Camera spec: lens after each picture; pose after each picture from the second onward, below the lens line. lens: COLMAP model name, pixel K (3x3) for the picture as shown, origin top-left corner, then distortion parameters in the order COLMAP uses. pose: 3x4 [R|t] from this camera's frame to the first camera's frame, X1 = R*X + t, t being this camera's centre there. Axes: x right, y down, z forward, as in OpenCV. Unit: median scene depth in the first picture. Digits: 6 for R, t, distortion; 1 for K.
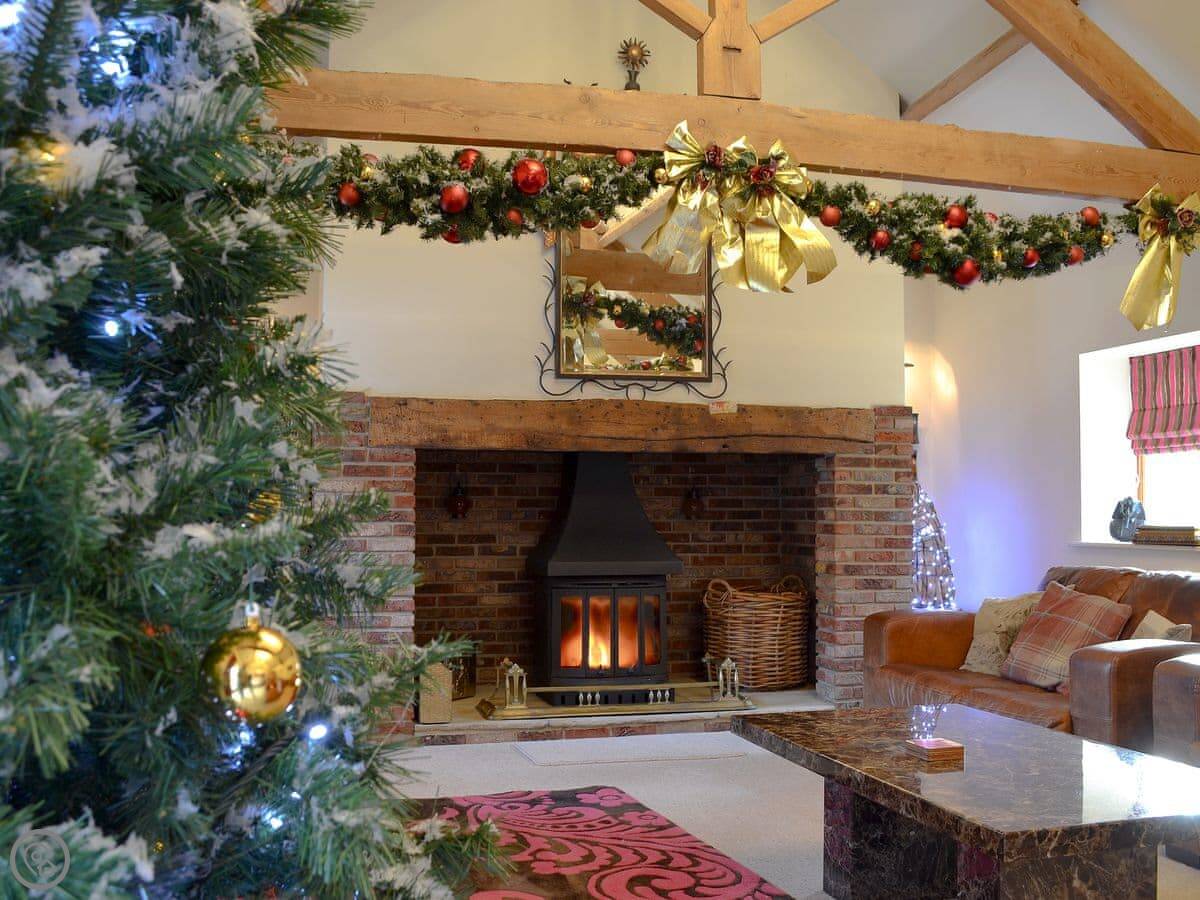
lens RADIAL K [[1131.1, 0, 568.3], [0, 1131.1, 456.7], [0, 0, 1]] dist [-0.076046, 0.013000]
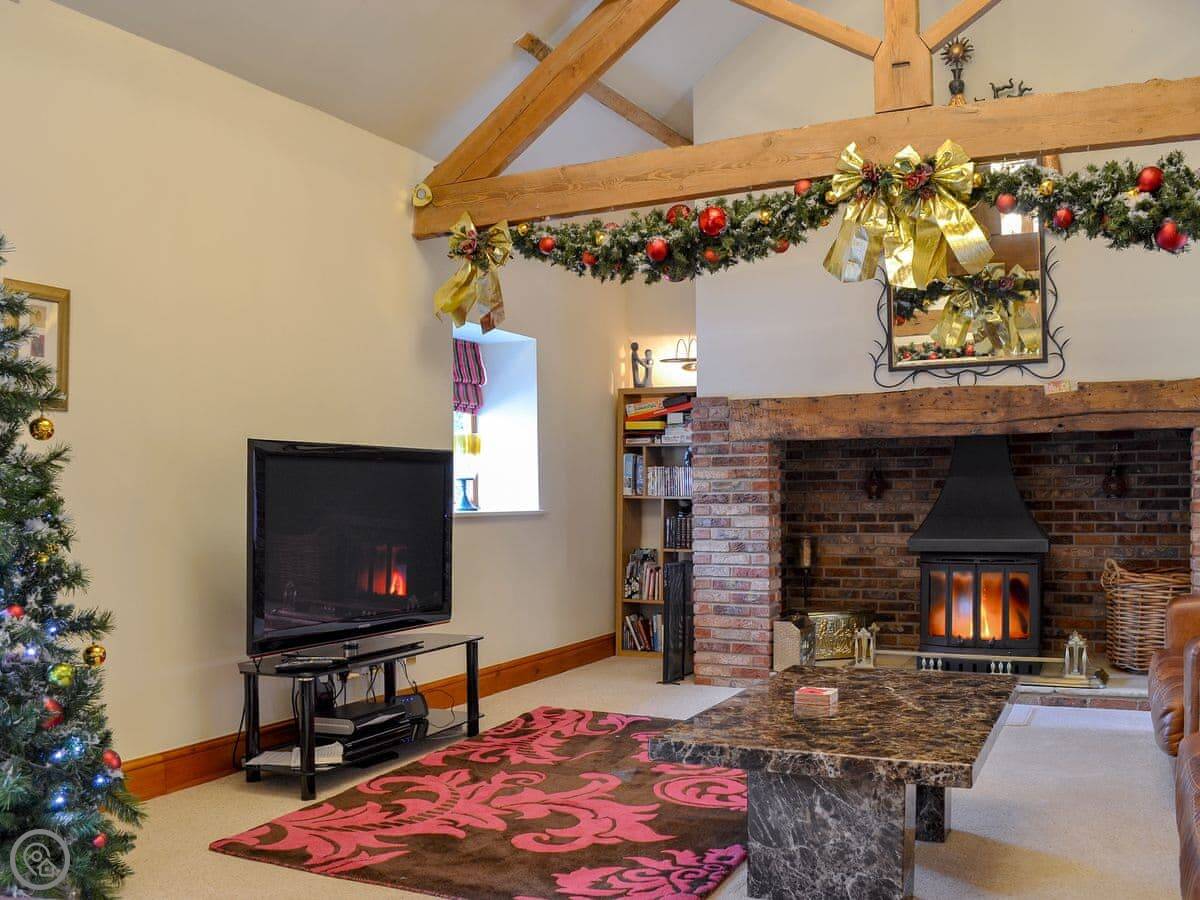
lens RADIAL K [[1123.7, 0, 618.2], [0, 1123.7, 505.2], [0, 0, 1]] dist [-0.062755, -0.000733]
pose [[0.780854, -0.004974, -0.624694, 0.449963], [0.043372, 0.997987, 0.046268, -0.001569], [0.623207, -0.063222, 0.779498, -0.020183]]
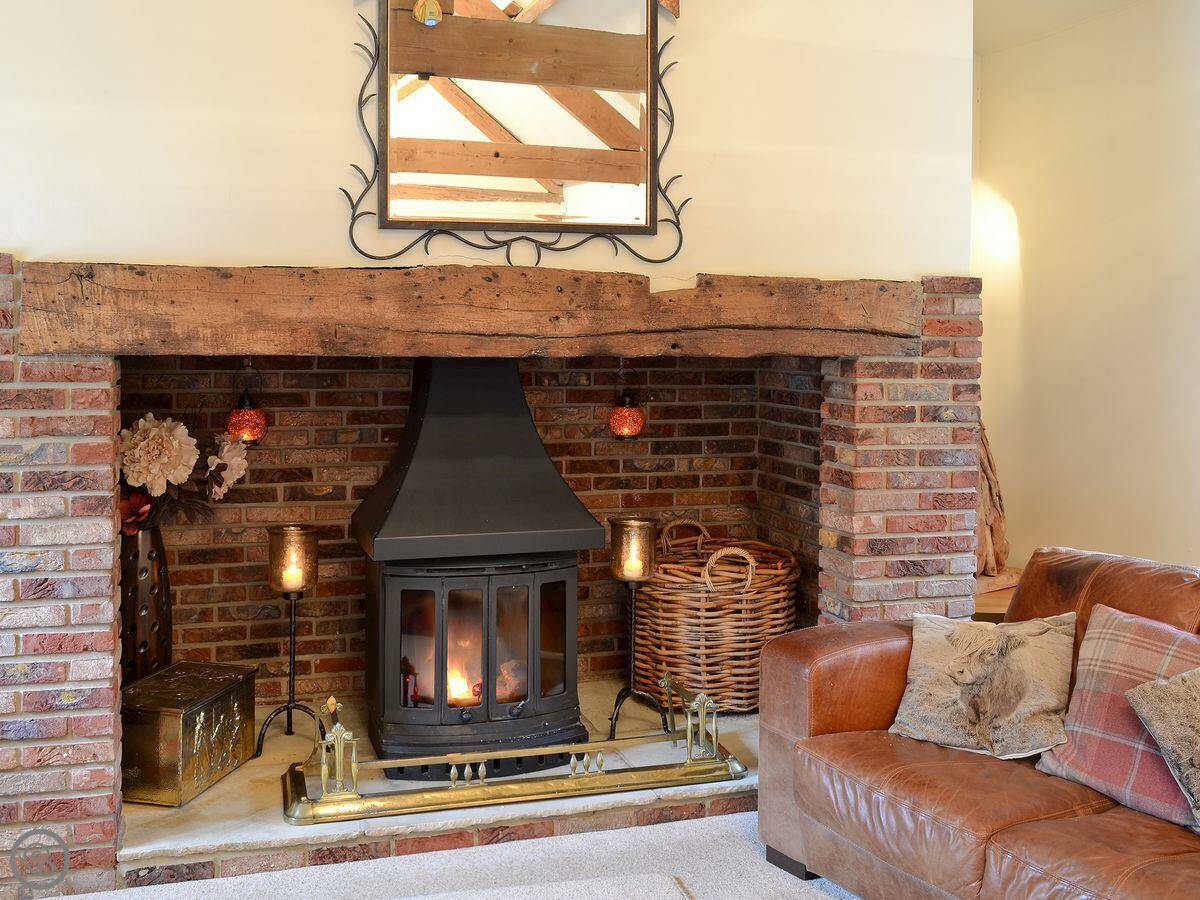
lens RADIAL K [[1177.3, 0, 591.0], [0, 1177.3, 358.3], [0, 0, 1]] dist [-0.044660, 0.000647]
pose [[0.997777, 0.004747, 0.066475, 0.054705], [-0.009280, 0.997638, 0.068059, -0.044268], [-0.065995, -0.068525, 0.995464, 0.397193]]
